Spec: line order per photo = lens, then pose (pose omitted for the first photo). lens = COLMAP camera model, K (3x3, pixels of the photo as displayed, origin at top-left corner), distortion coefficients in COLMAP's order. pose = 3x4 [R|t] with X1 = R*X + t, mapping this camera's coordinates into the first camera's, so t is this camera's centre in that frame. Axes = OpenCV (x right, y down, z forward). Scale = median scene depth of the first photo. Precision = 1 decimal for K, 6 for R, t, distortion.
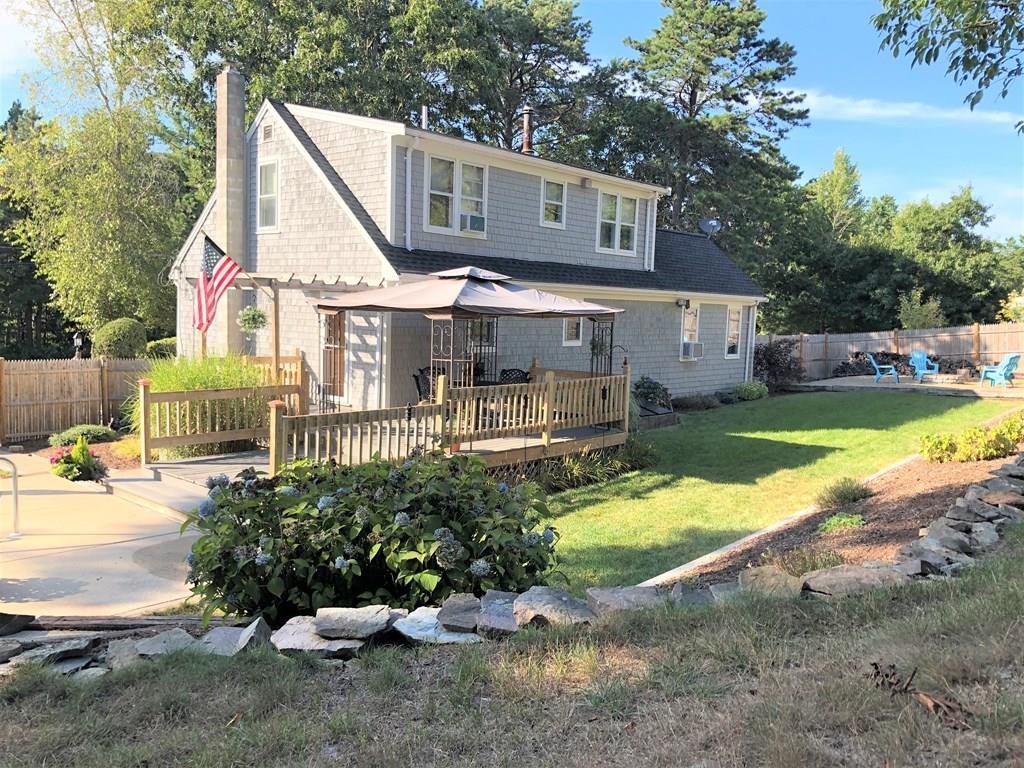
lens RADIAL K [[836.2, 0, 512.0], [0, 836.2, 384.0], [0, 0, 1]] dist [0.054043, -0.057183]
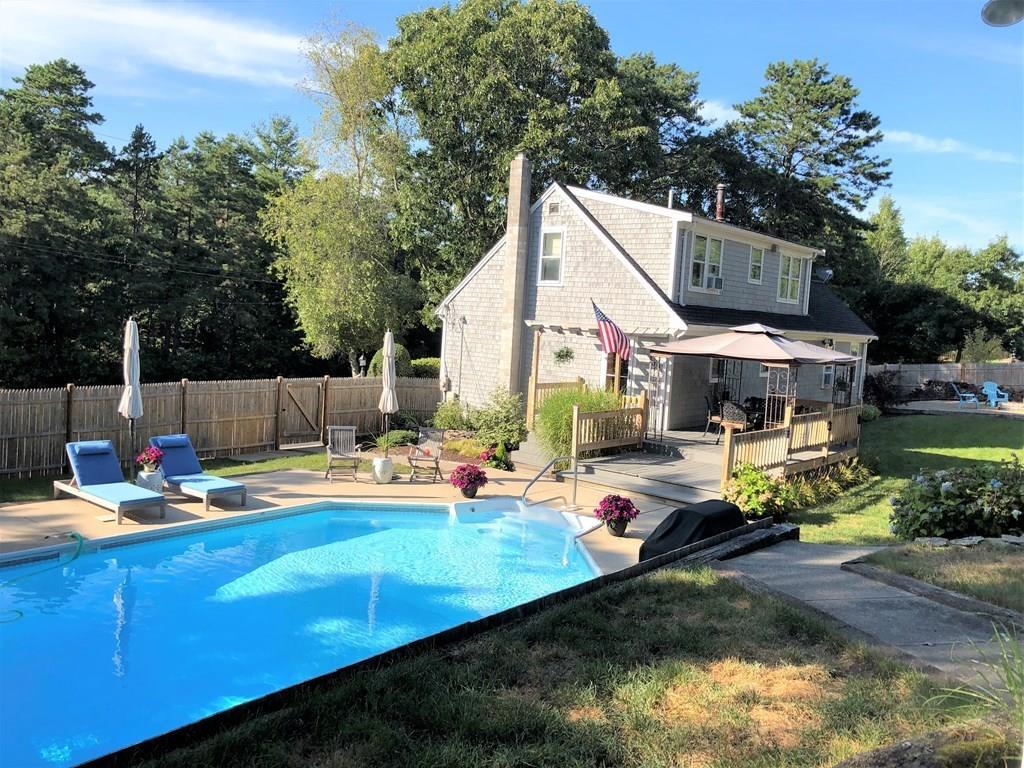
lens RADIAL K [[836.2, 0, 512.0], [0, 836.2, 384.0], [0, 0, 1]] dist [0.054043, -0.057183]
pose [[0.998908, 0.025051, 0.039438, -0.385214], [-0.024786, 0.999667, -0.007208, -0.017469], [-0.039605, 0.006222, 0.999196, -0.271846]]
